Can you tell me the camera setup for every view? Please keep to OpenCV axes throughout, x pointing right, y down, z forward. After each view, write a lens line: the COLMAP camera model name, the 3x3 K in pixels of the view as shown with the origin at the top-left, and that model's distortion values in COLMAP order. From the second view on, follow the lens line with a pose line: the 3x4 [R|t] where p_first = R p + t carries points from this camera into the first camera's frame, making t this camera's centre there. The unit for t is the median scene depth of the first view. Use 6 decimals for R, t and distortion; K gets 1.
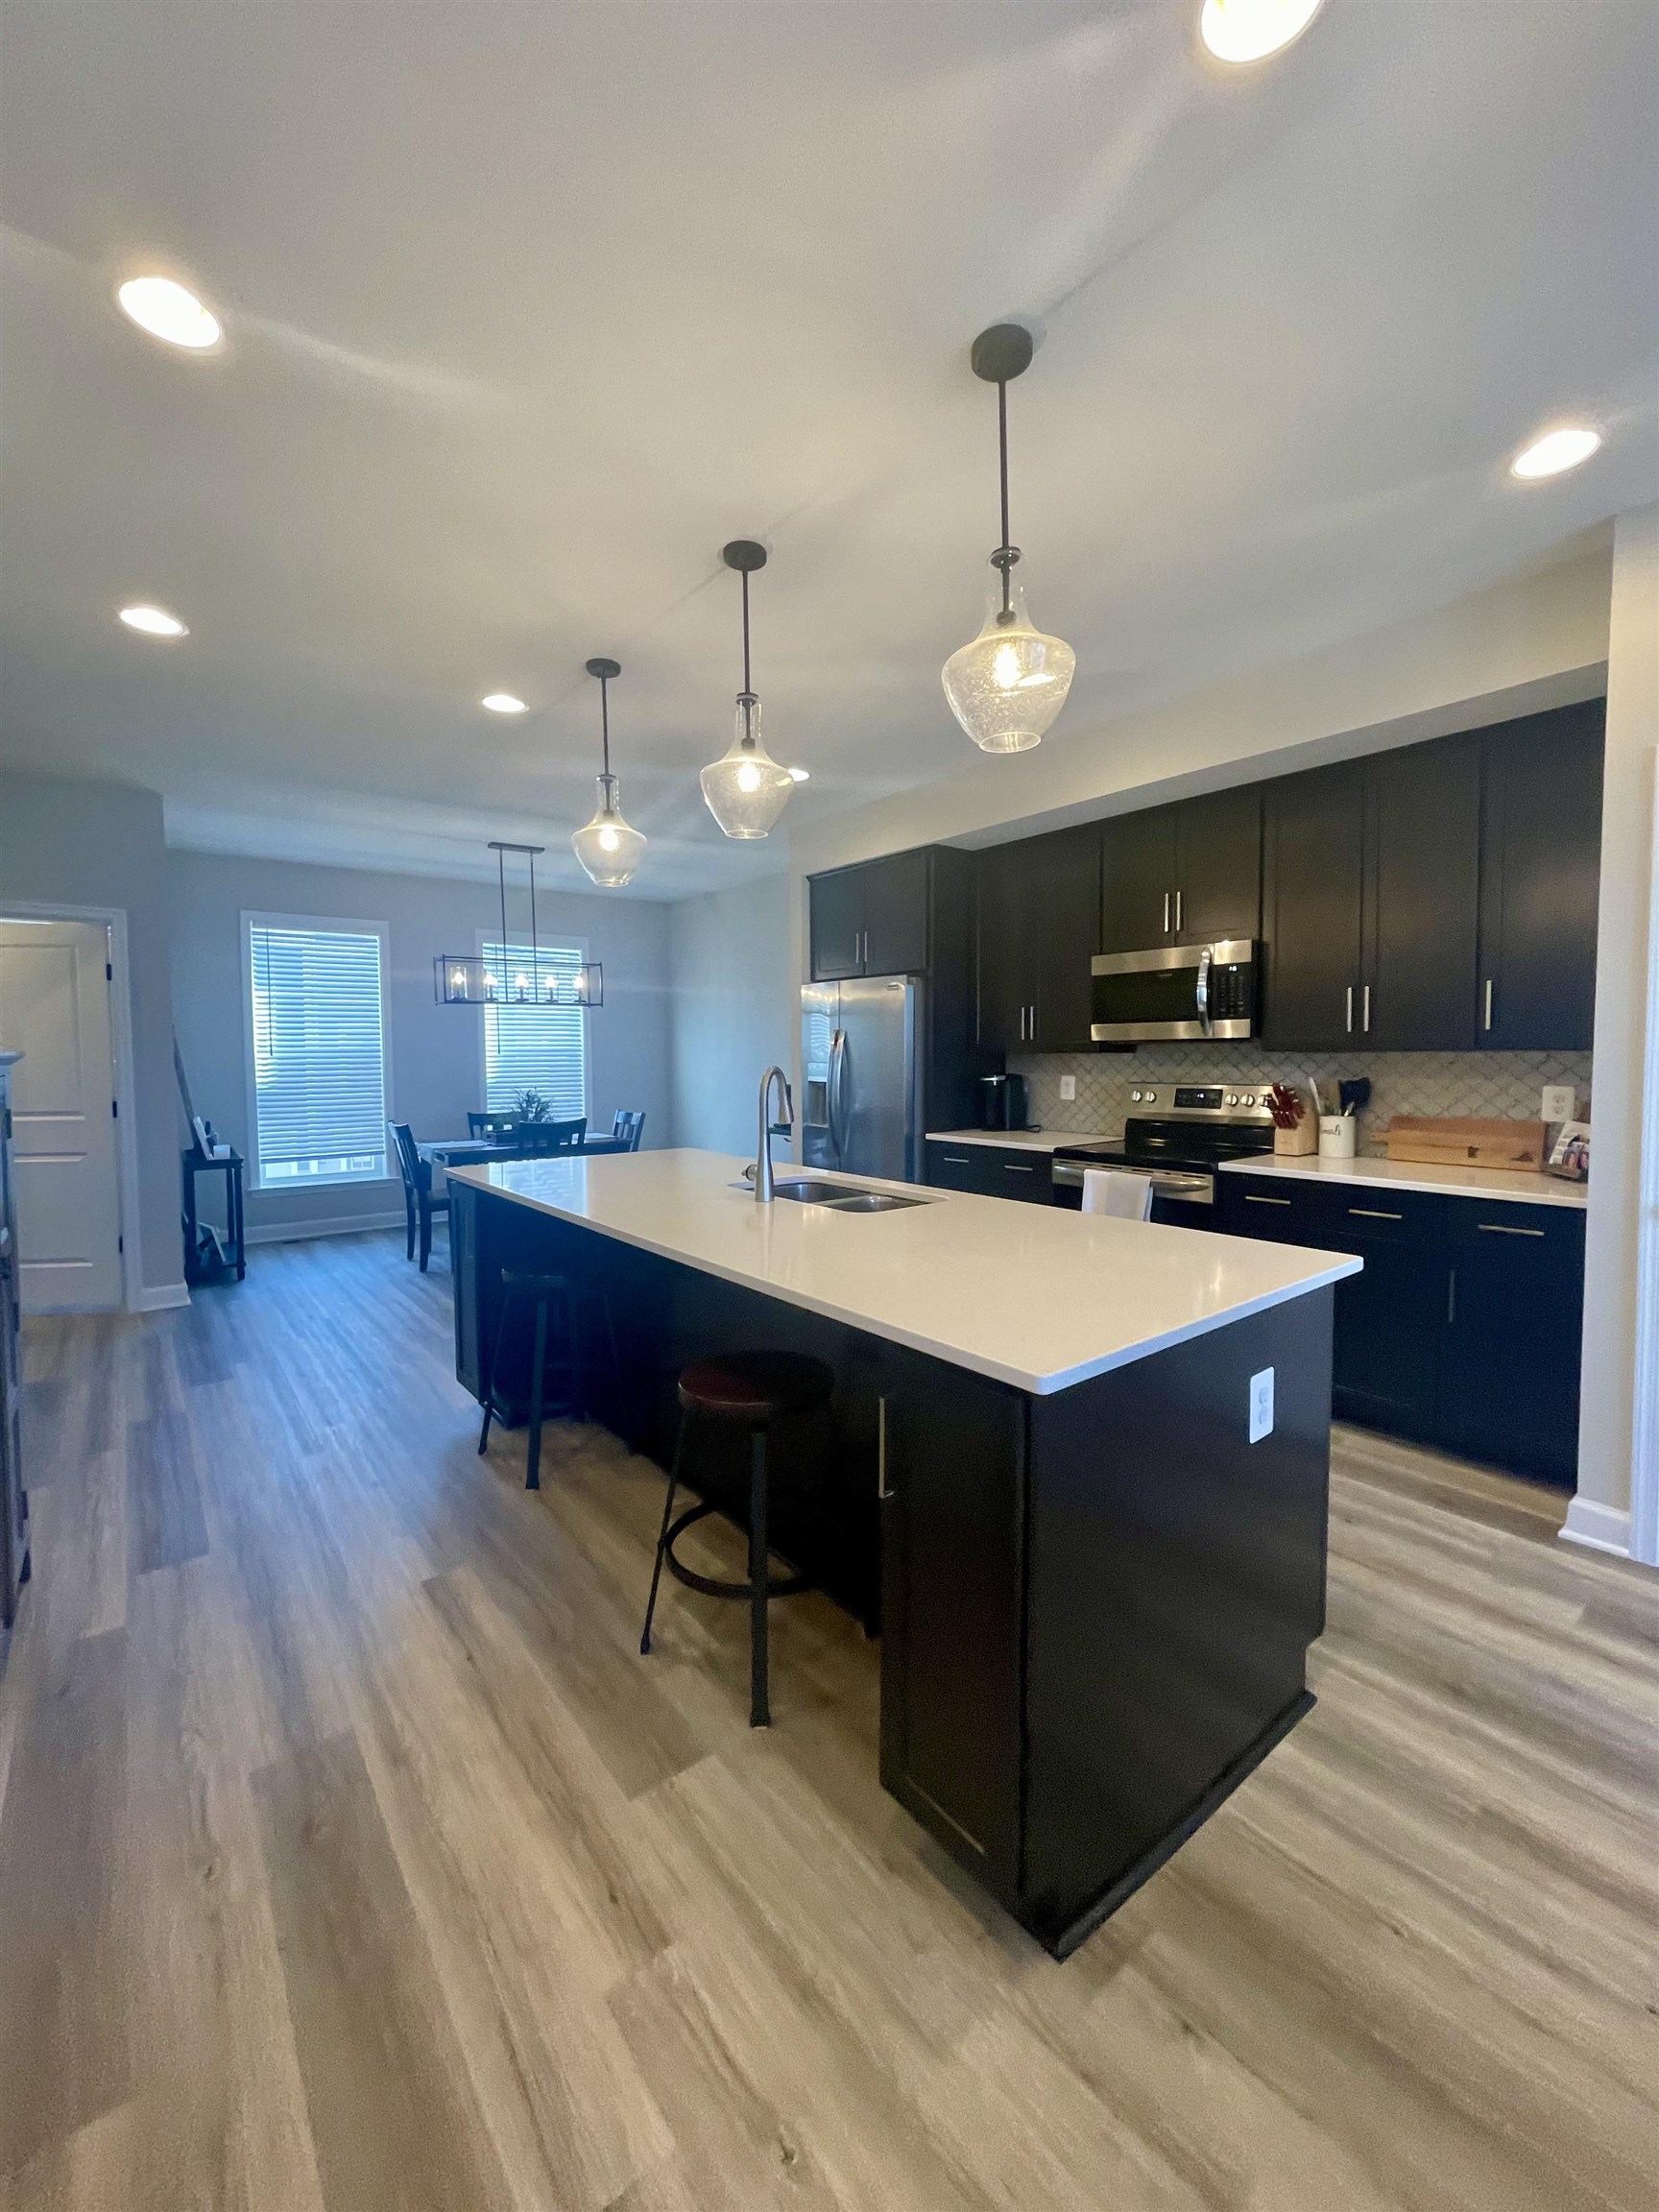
lens RADIAL K [[892.7, 0, 839.8], [0, 892.7, 1100.9], [0, 0, 1]] dist [0.000161, -0.000476]
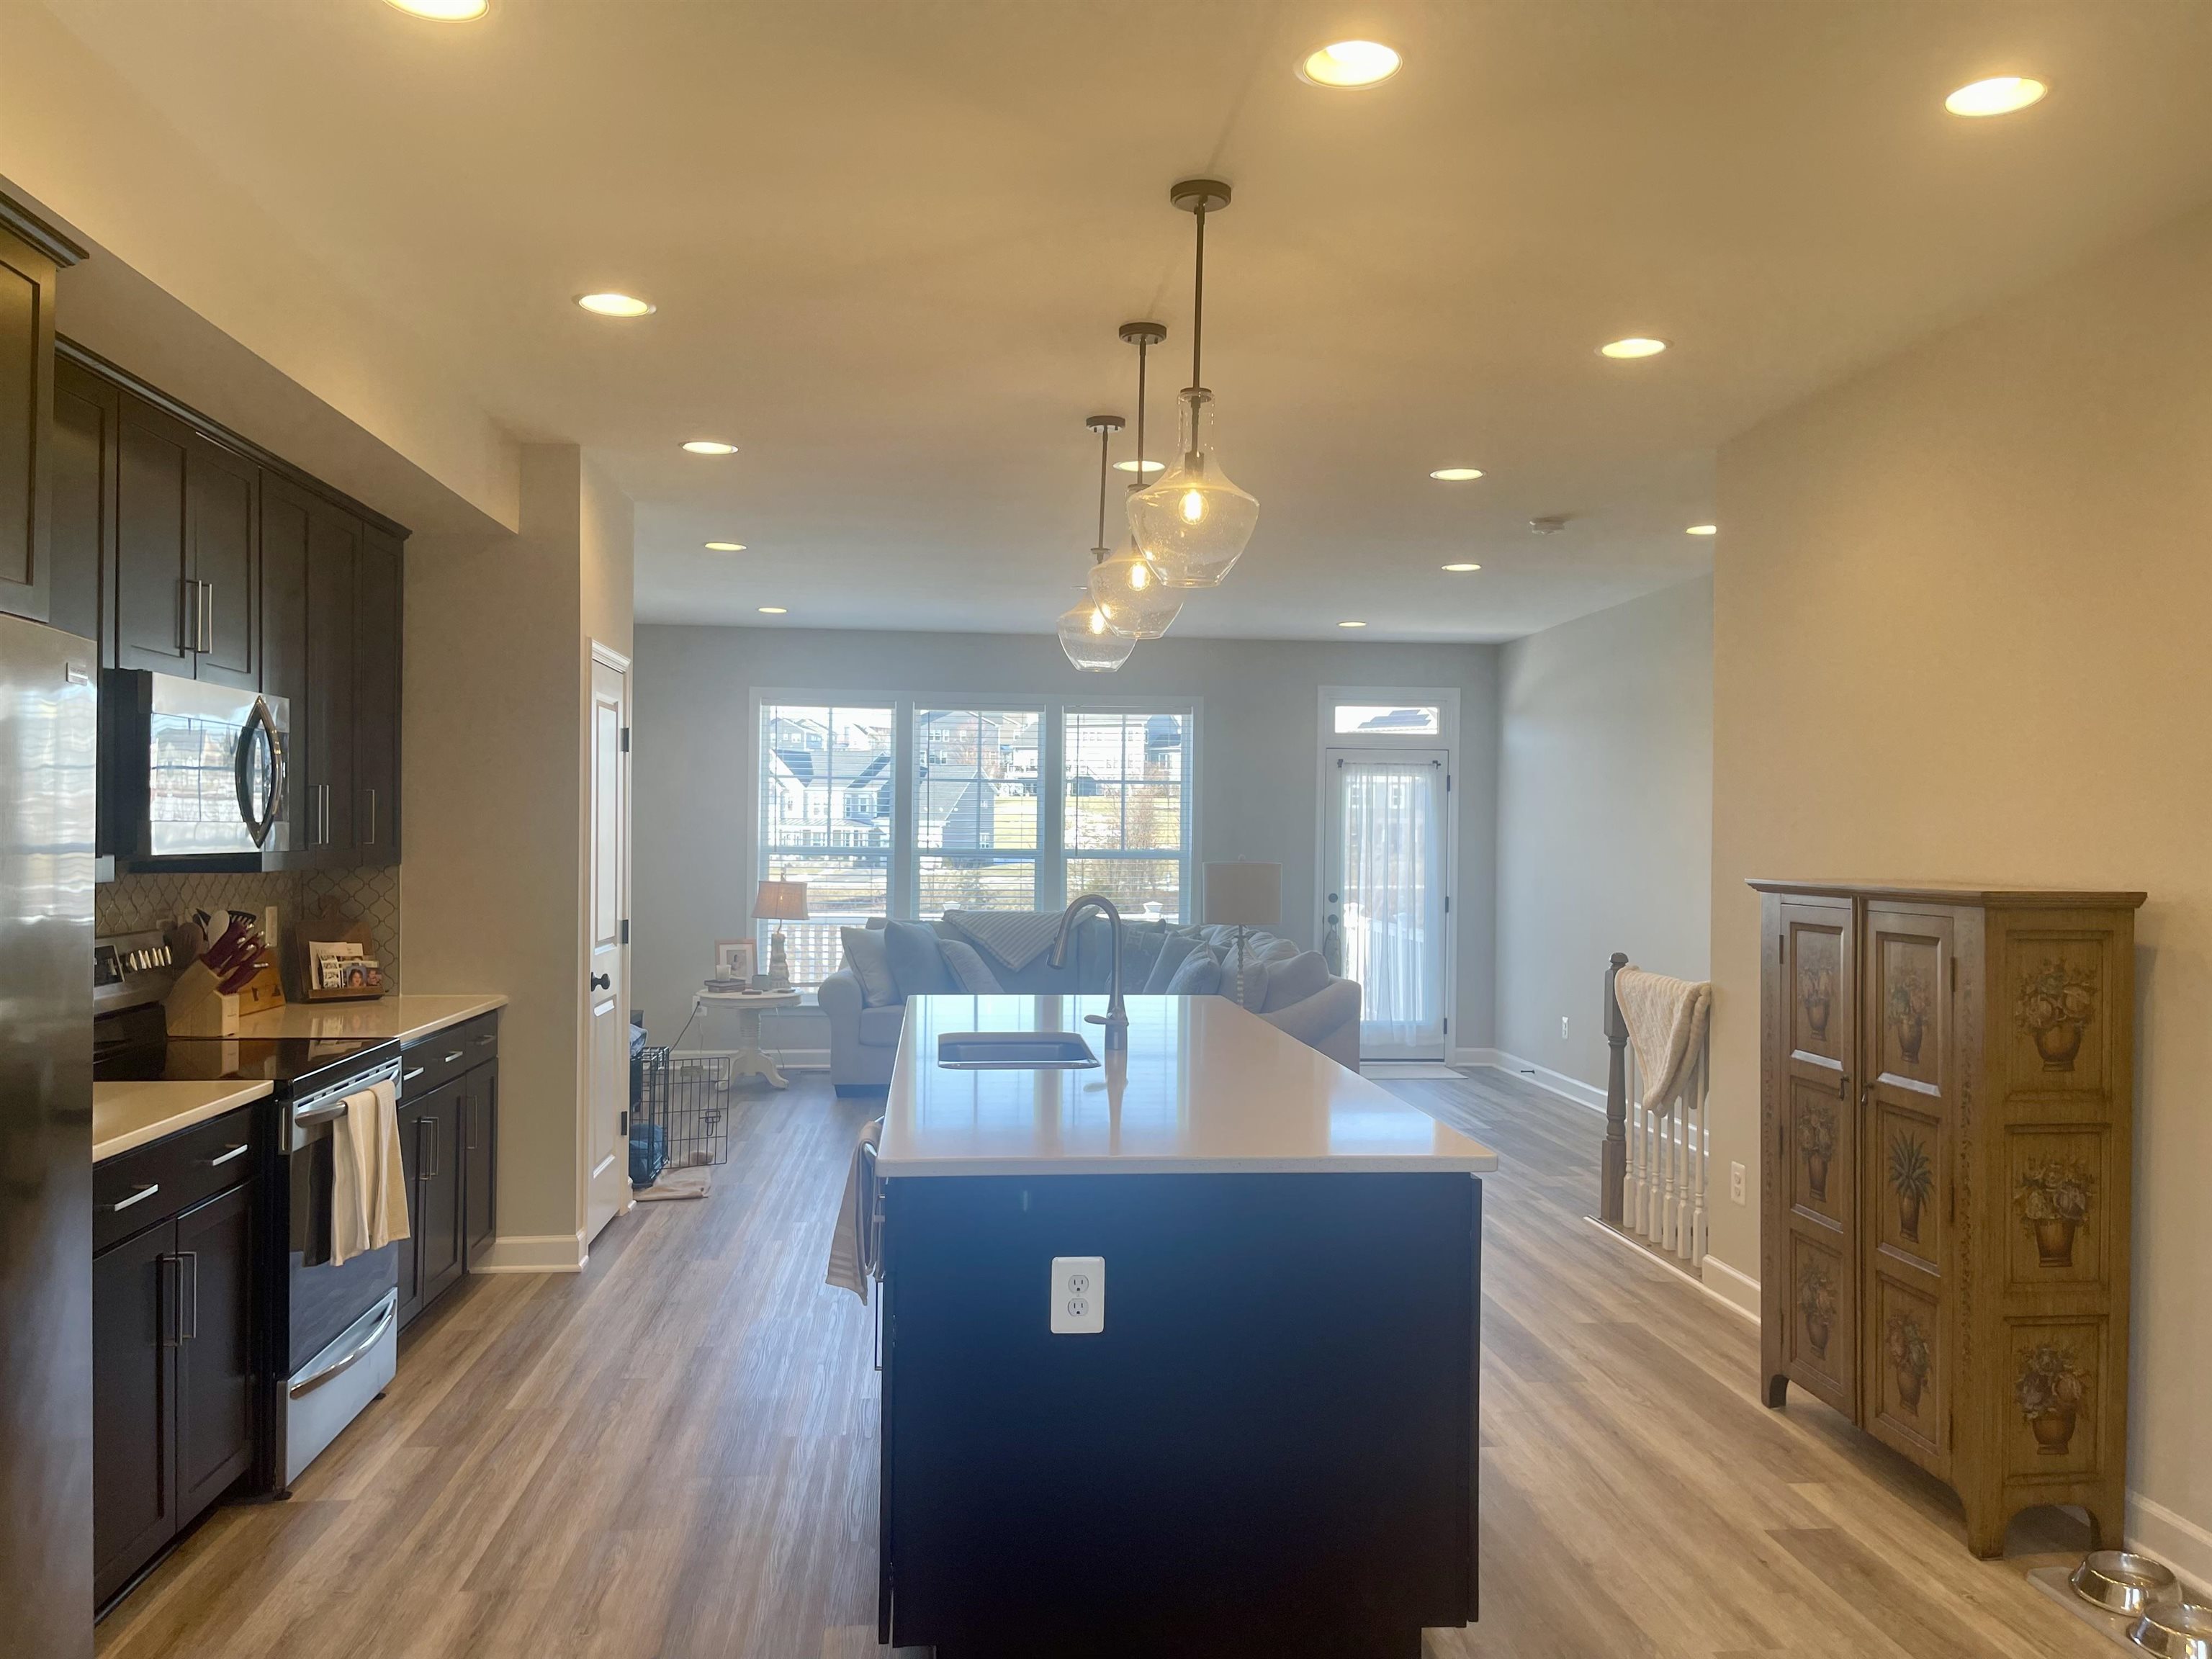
lens RADIAL K [[1660.5, 0, 1091.9], [0, 1660.5, 815.1], [0, 0, 1]] dist [0.012845, -0.057501]
pose [[-0.828864, 0.004756, 0.559430, -0.739397], [0.027308, 0.999116, 0.031966, -0.127848], [-0.558783, 0.041773, -0.828261, 1.785644]]
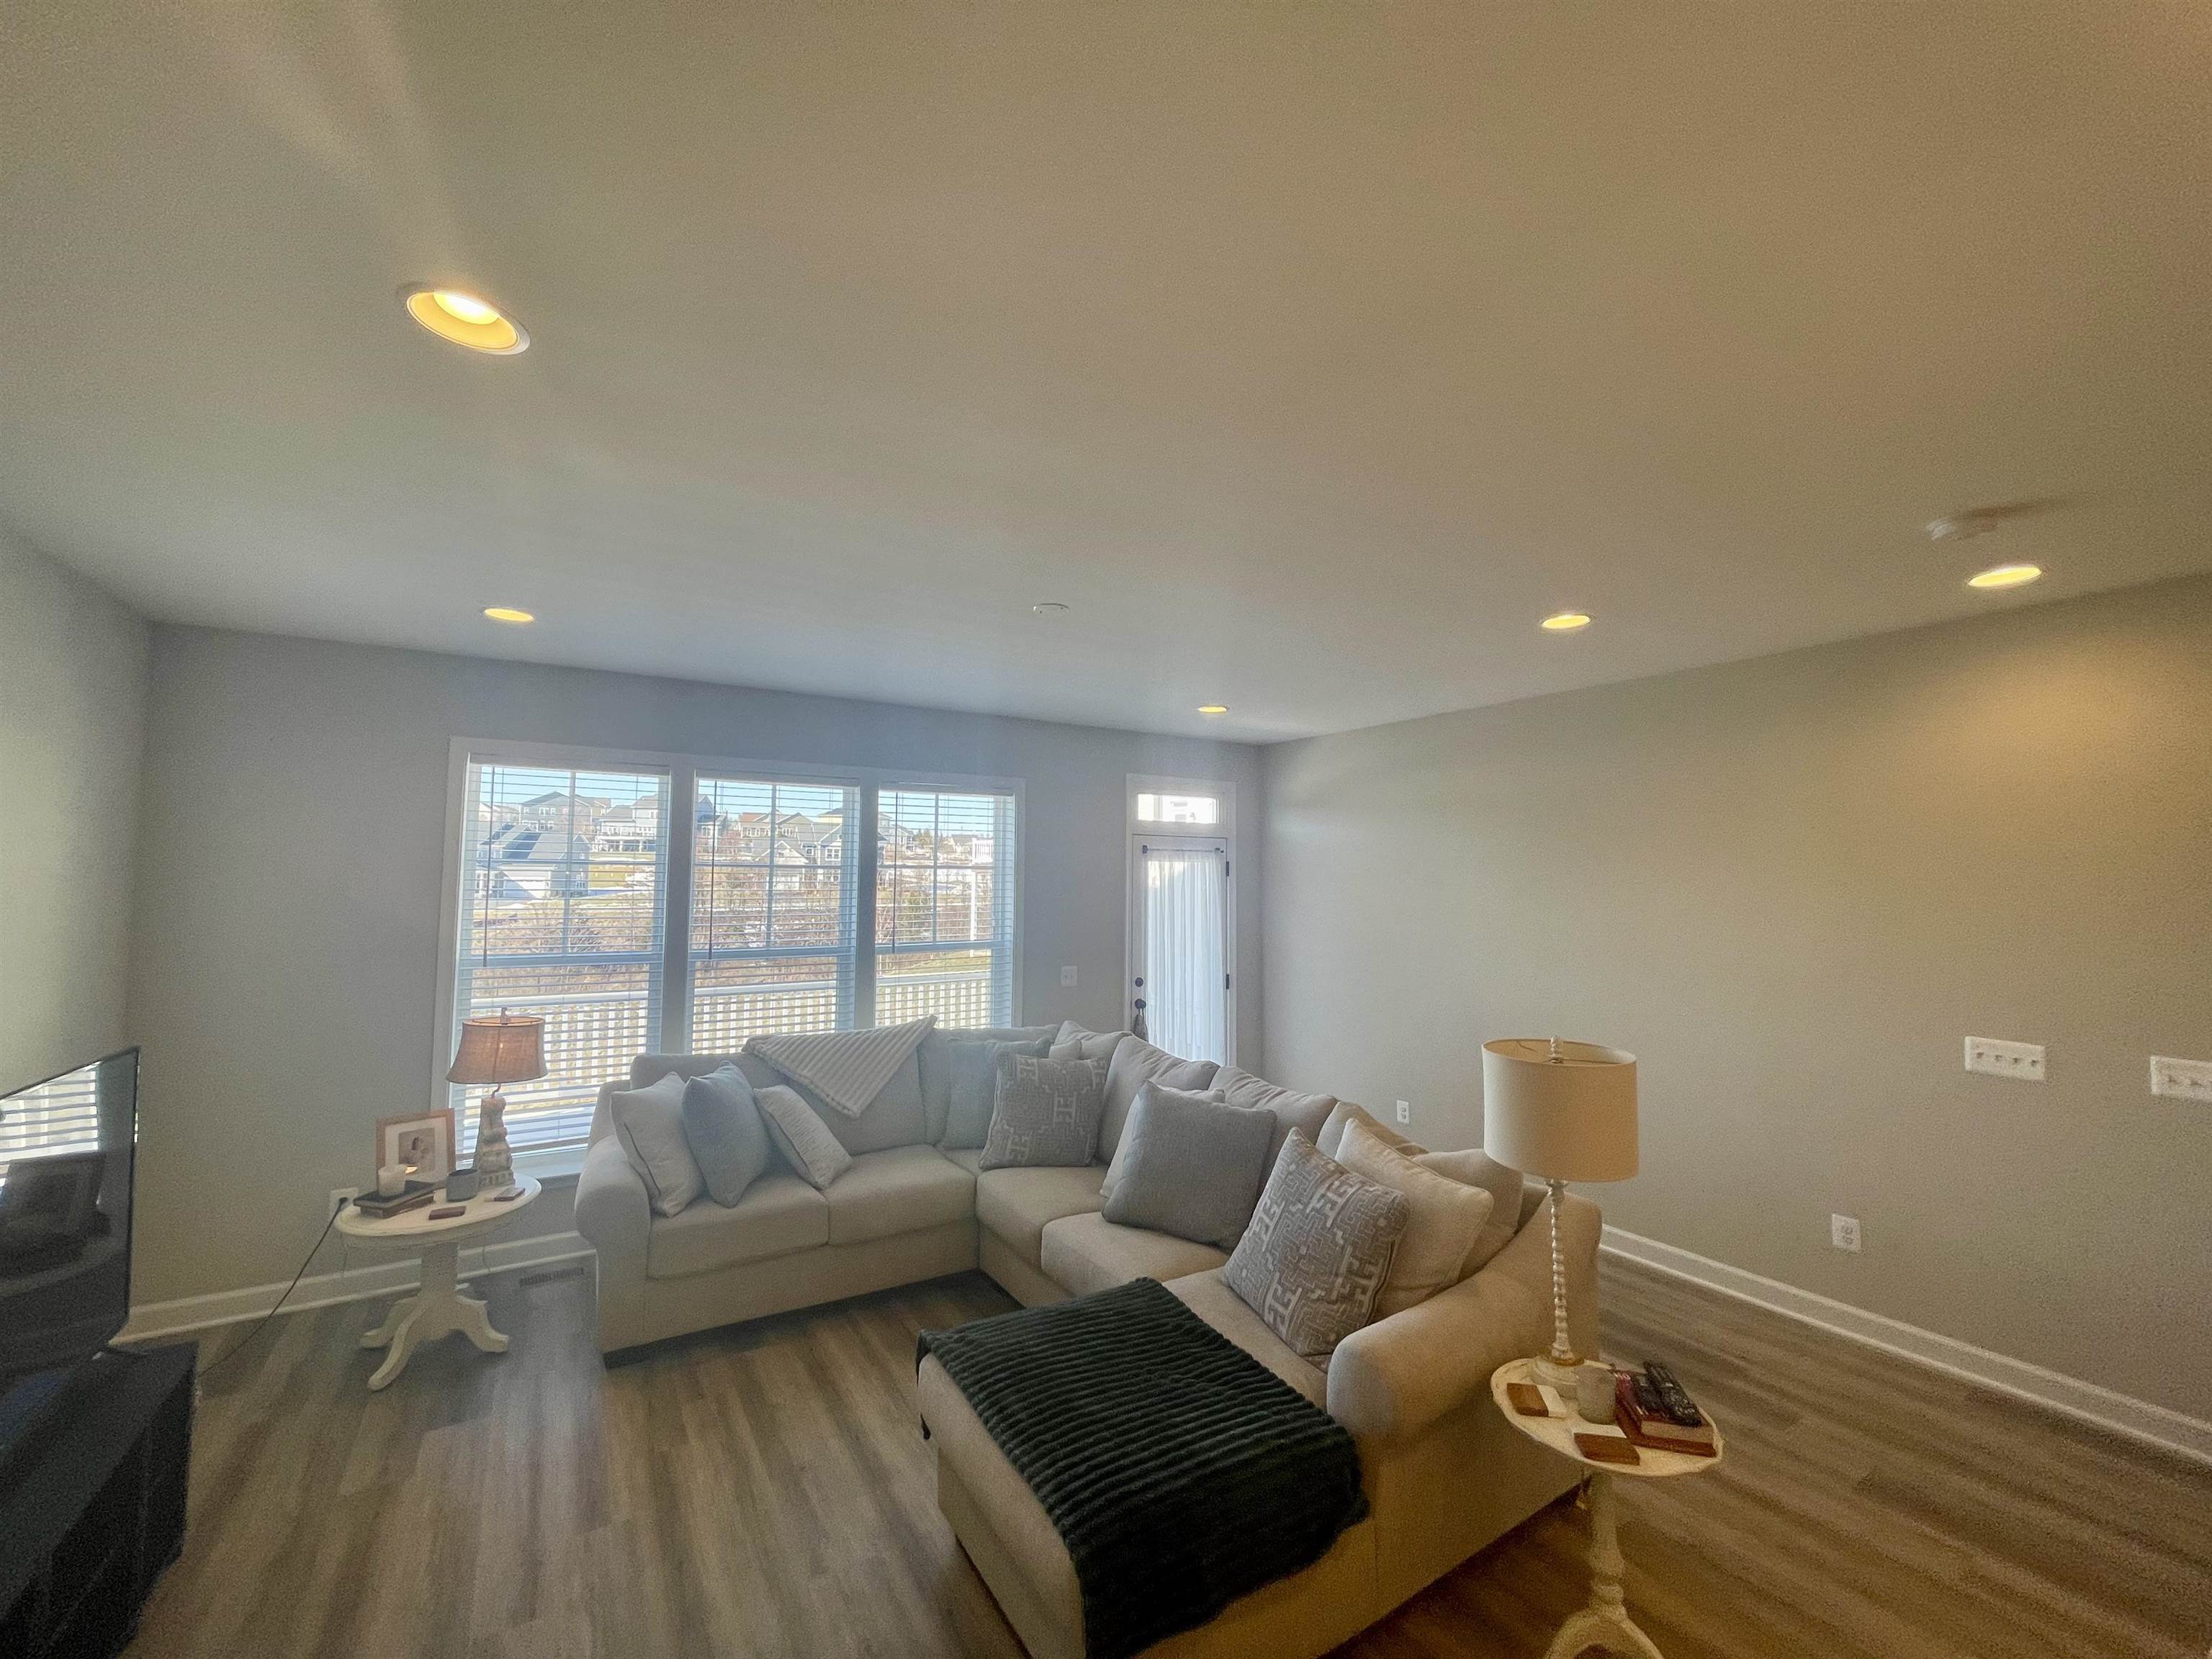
lens RADIAL K [[892.7, 0, 1089.4], [0, 892.7, 820.3], [0, 0, 1]] dist [0.000161, -0.000476]
pose [[-0.990607, 0.008810, 0.136455, 0.508710], [0.008019, 0.999948, -0.006342, -0.159771], [-0.136504, -0.005188, -0.990626, 0.633554]]
